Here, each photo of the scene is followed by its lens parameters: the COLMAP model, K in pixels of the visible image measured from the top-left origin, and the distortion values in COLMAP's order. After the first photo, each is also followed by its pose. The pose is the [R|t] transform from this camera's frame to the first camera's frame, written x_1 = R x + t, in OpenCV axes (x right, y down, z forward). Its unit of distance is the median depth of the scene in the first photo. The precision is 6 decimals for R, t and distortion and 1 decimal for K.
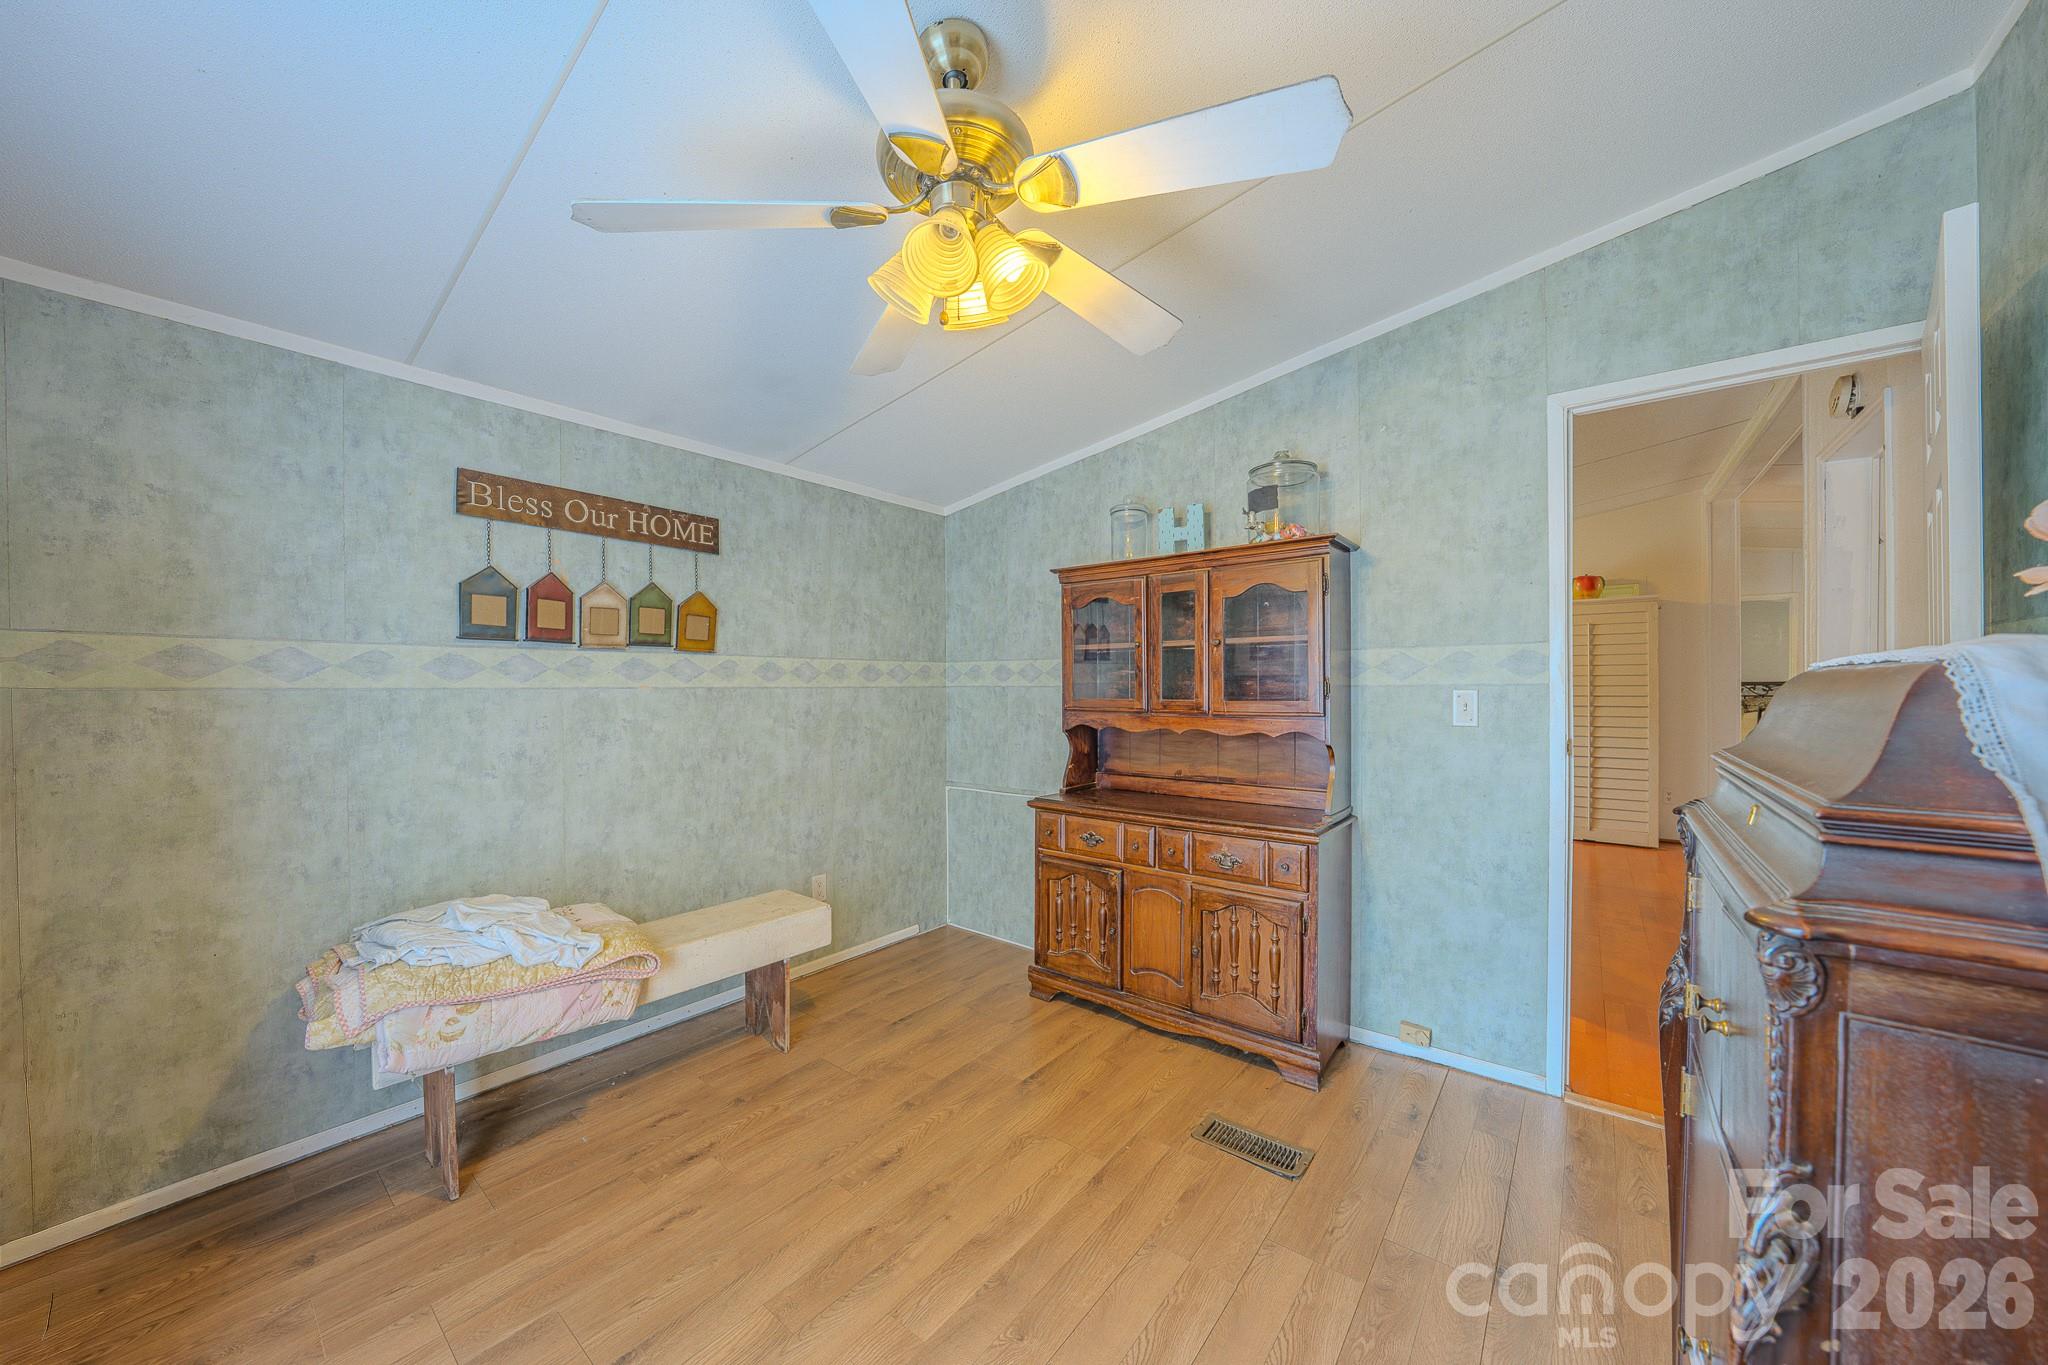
lens RADIAL K [[711.5, 0, 1023.6], [0, 711.5, 688.5], [0, 0, 1]] dist [-0.026175, 0.004942]
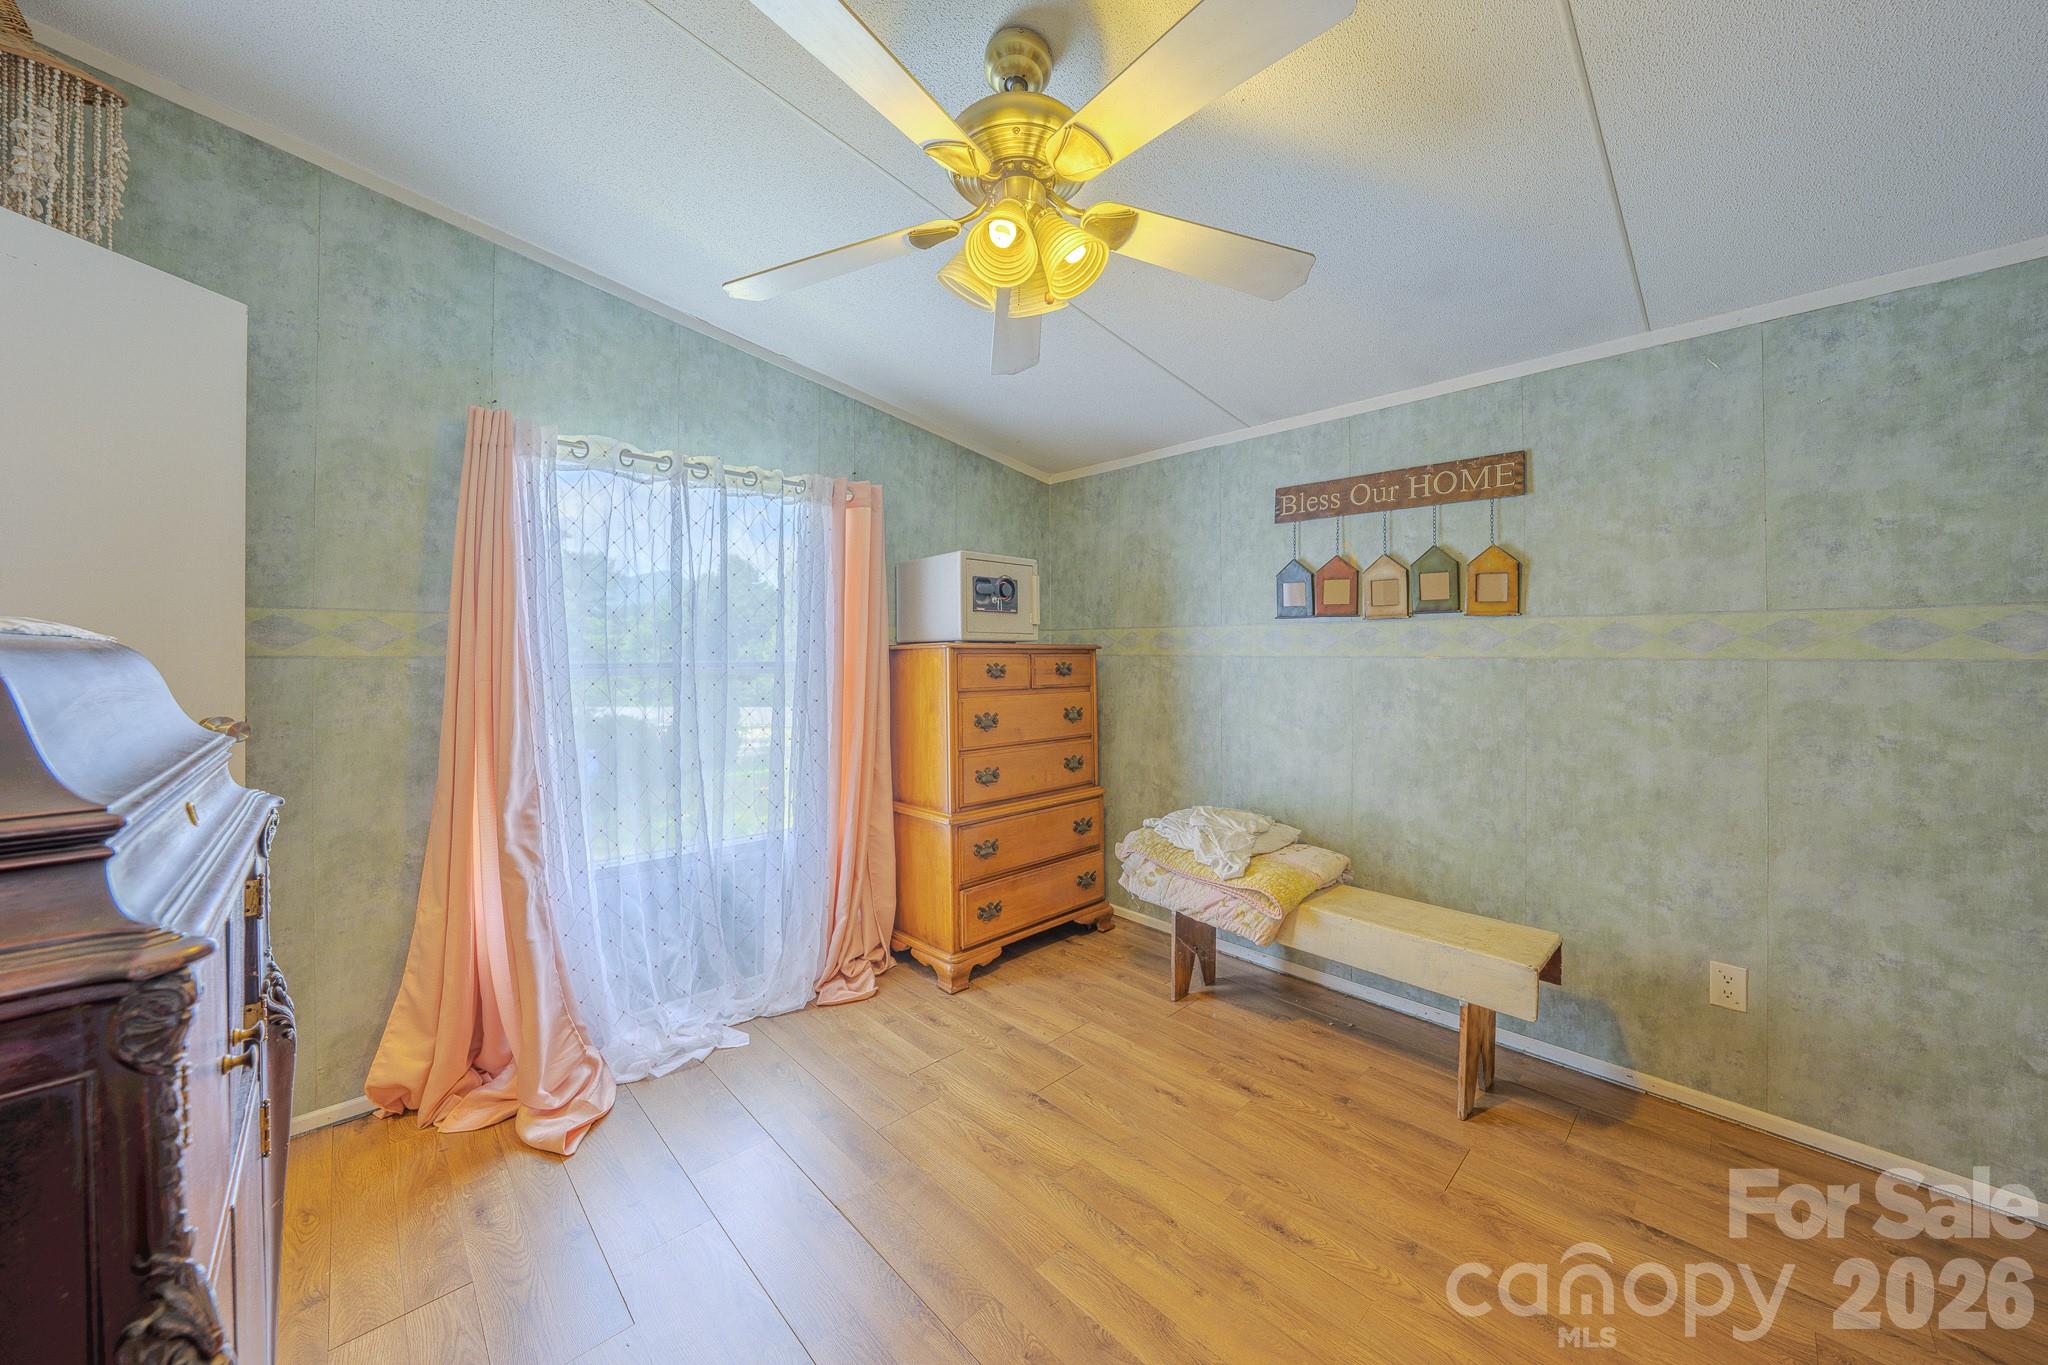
lens RADIAL K [[711.5, 0, 1018.6], [0, 711.5, 650.9], [0, 0, 1]] dist [-0.026175, 0.004942]
pose [[-0.129009, -0.002419, -0.991640, 0.484380], [-0.008095, 0.999966, -0.001386, -0.003527], [0.991610, 0.007849, -0.129025, 0.579931]]
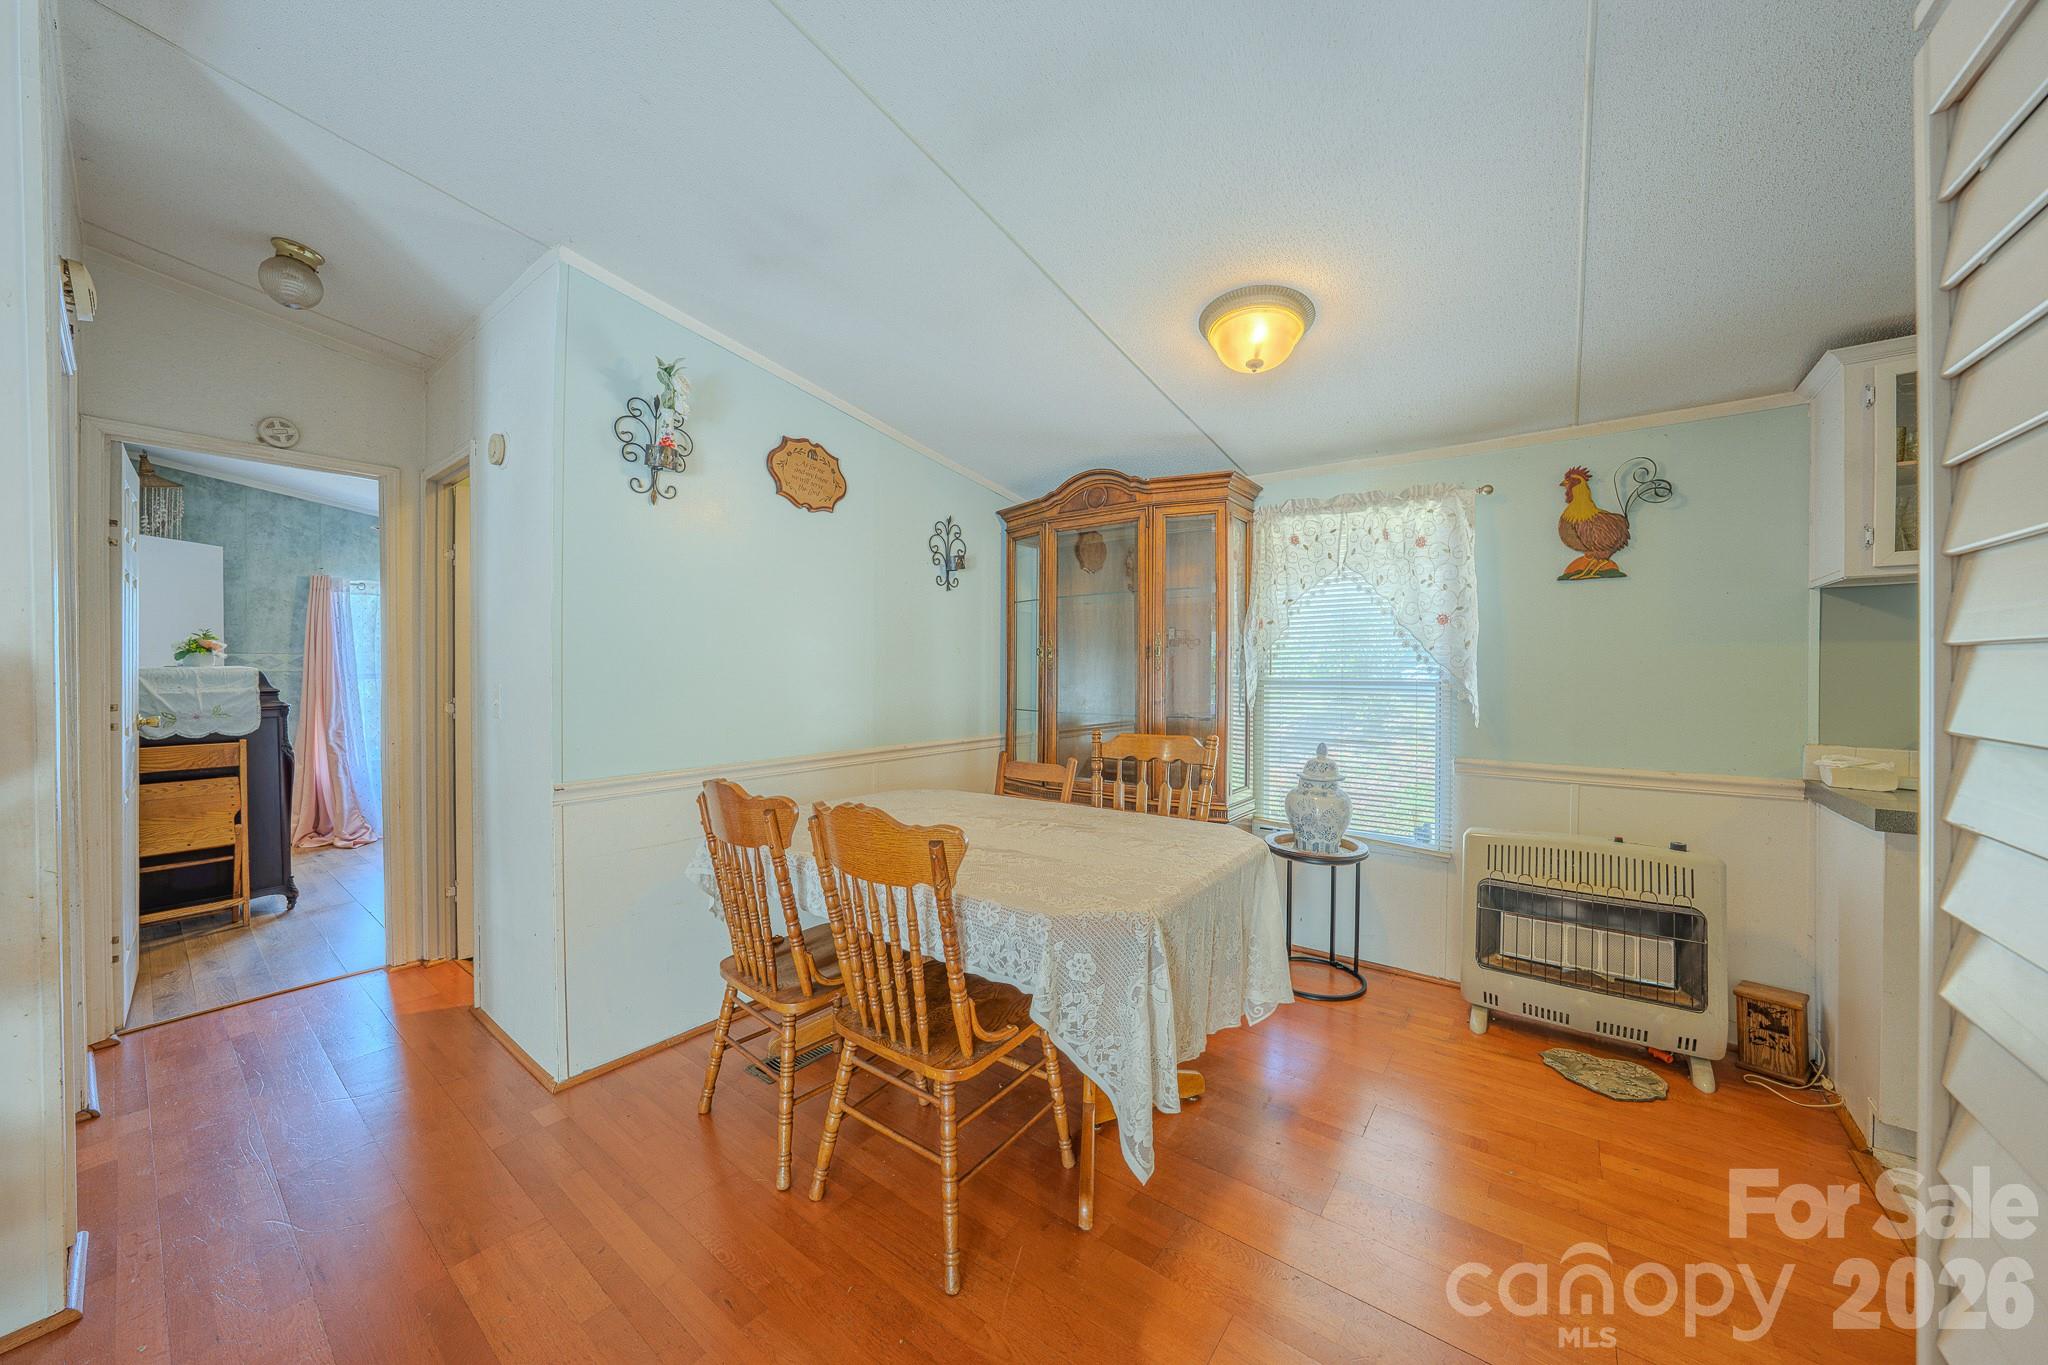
lens RADIAL K [[711.5, 0, 1033.1], [0, 711.5, 672.3], [0, 0, 1]] dist [-0.026175, 0.004942]
pose [[0.030308, 0.008088, -0.999508, 1.881755], [-0.005457, 0.999954, 0.007926, -0.014535], [0.999526, 0.005215, 0.030351, 1.913059]]
